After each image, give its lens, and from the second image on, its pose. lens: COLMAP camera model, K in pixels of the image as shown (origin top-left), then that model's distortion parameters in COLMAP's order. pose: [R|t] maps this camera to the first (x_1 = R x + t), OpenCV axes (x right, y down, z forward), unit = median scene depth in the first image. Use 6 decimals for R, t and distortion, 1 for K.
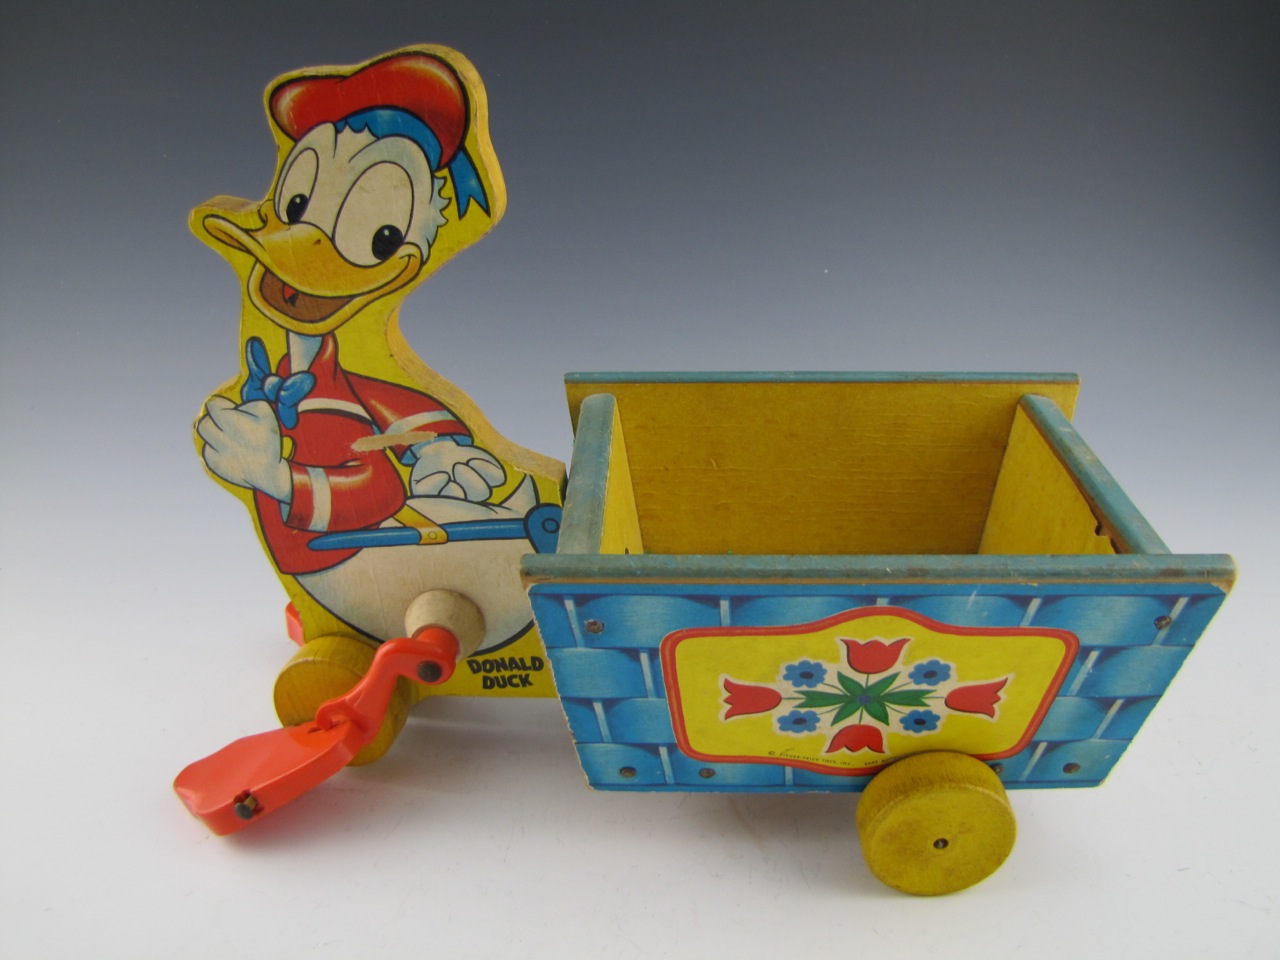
lens RADIAL K [[1065.4, 0, 640.0], [0, 1065.4, 480.0], [0, 0, 1]] dist [-0.190128, 0.138006]
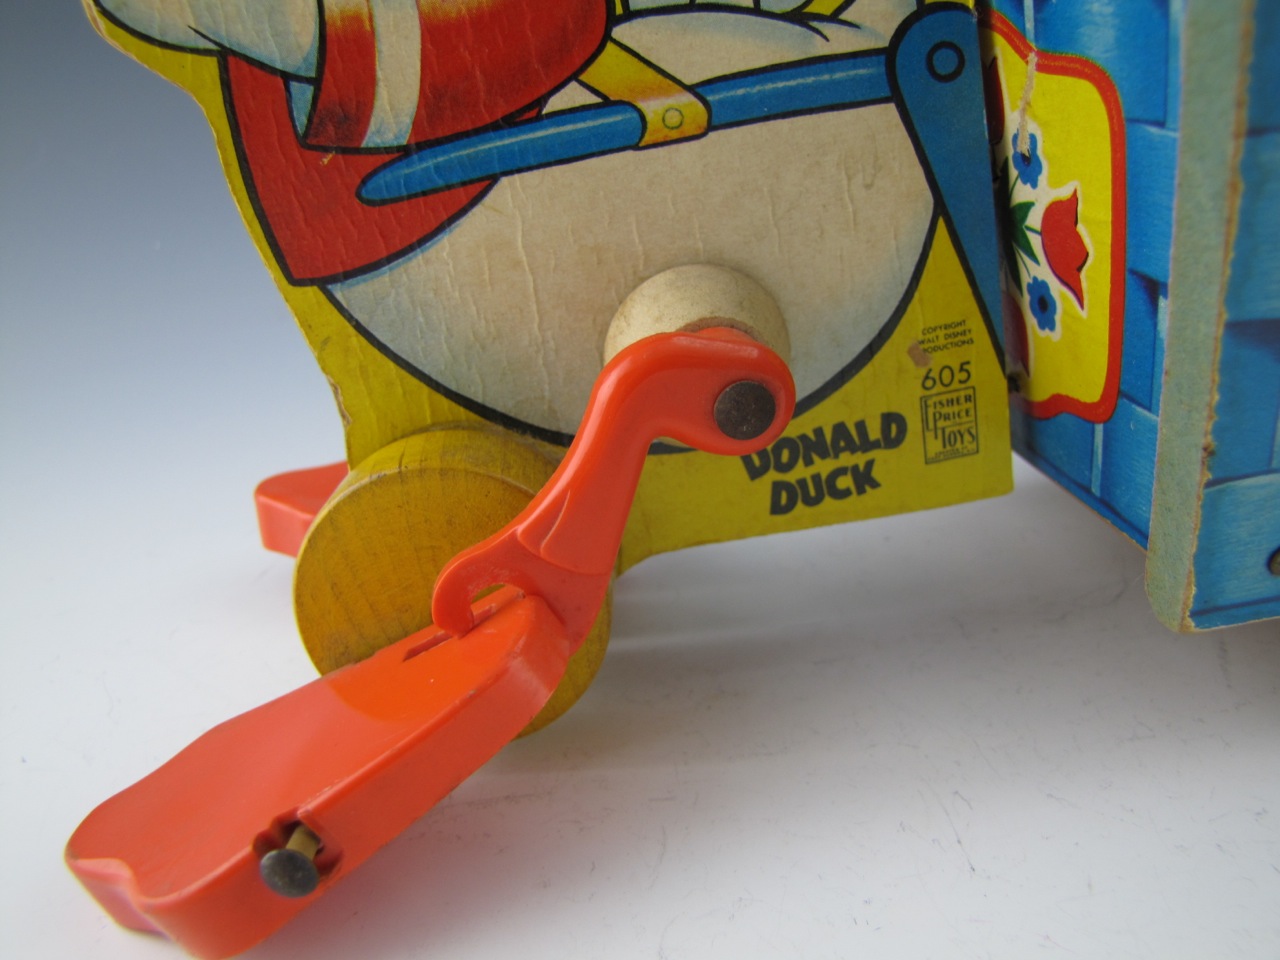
lens RADIAL K [[1079.3, 0, 640.0], [0, 1079.3, 480.0], [0, 0, 1]] dist [-0.144626, 0.006062]
pose [[0.980026, -0.132053, 0.148696, -0.296704], [0.142945, 0.987589, -0.065071, 0.225283], [-0.138257, 0.085026, 0.986740, 0.605165]]
